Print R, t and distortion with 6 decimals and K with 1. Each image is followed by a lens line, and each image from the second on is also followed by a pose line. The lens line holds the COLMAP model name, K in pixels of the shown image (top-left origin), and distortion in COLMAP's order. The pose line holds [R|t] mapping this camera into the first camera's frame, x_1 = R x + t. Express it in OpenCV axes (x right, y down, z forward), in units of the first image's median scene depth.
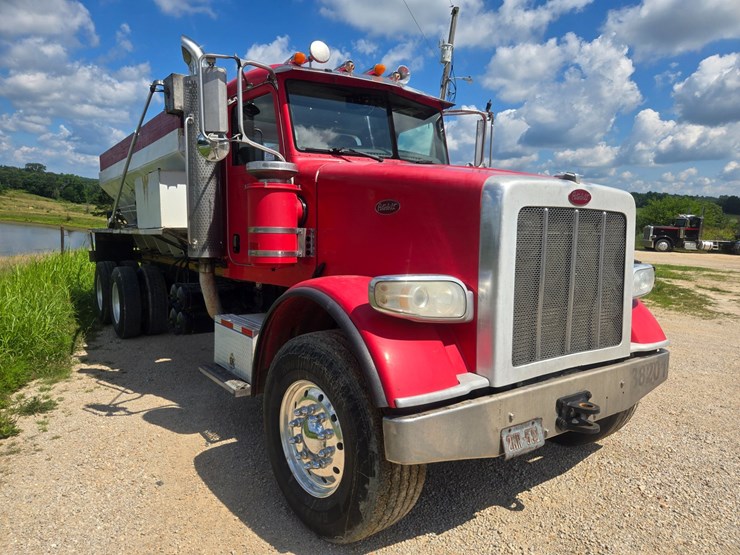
lens RADIAL K [[498.0, 0, 362.4], [0, 498.0, 283.9], [0, 0, 1]] dist [0.066713, -0.046790]
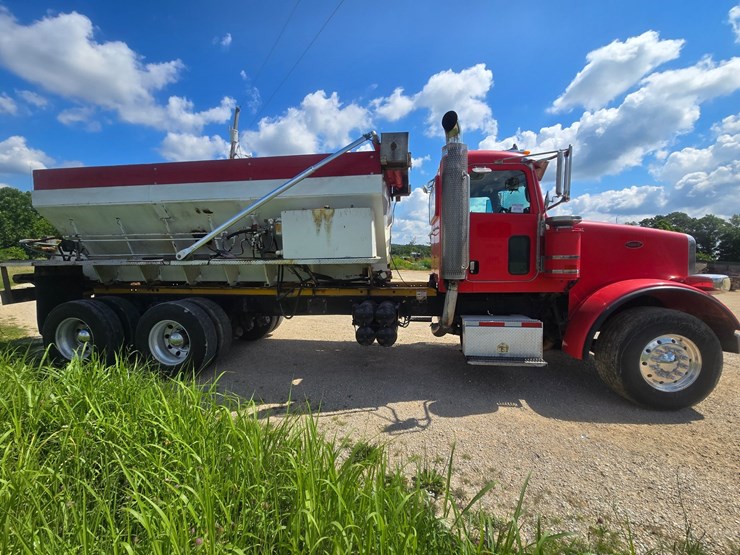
lens RADIAL K [[303.9, 0, 366.3], [0, 303.9, 278.3], [0, 0, 1]] dist [0.001175, -0.001202]
pose [[0.684932, -0.068381, 0.725391, -1.064687], [0.090078, 0.995896, 0.008826, -0.083480], [-0.723017, 0.059297, 0.688280, 0.625184]]
